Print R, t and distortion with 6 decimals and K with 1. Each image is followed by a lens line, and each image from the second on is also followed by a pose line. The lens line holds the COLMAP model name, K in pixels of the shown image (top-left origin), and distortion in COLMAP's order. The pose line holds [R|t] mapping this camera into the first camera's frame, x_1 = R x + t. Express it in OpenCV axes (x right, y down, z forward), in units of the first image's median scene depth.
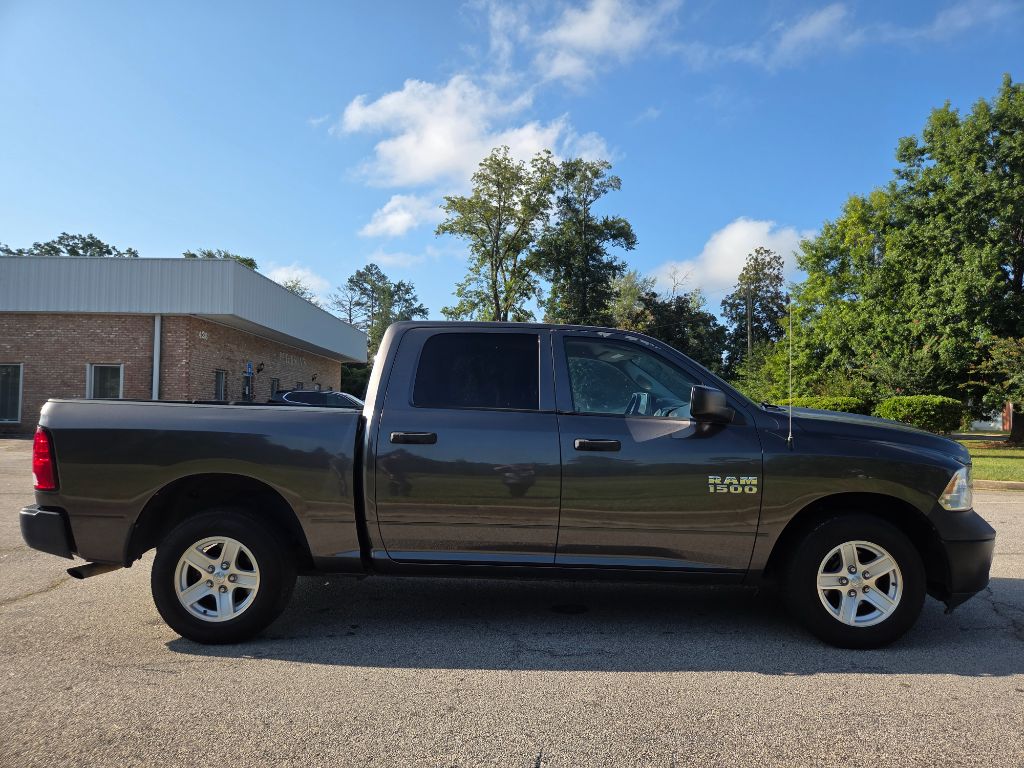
lens RADIAL K [[709.2, 0, 513.1], [0, 709.2, 380.4], [0, 0, 1]] dist [0.032568, -0.027256]
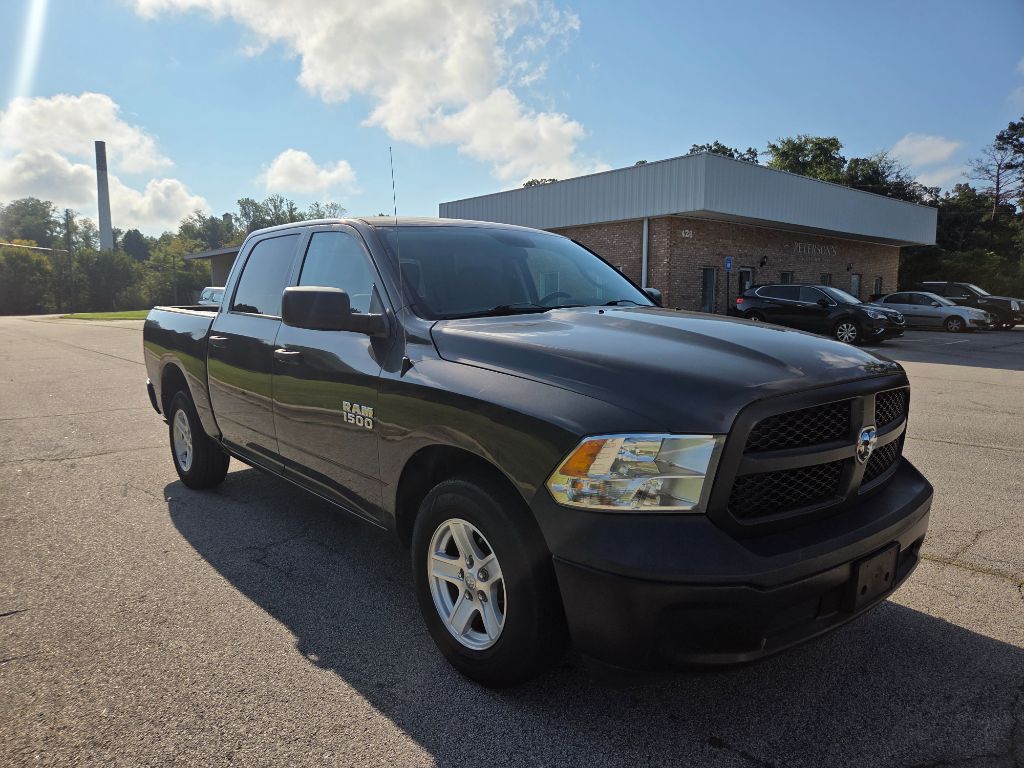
lens RADIAL K [[709.2, 0, 505.9], [0, 709.2, 385.1], [0, 0, 1]] dist [0.032568, -0.027256]
pose [[0.627787, 0.075080, -0.774756, 1.044270], [0.046041, 0.990013, 0.133248, 0.020158], [0.777022, -0.119322, 0.618060, 0.678672]]
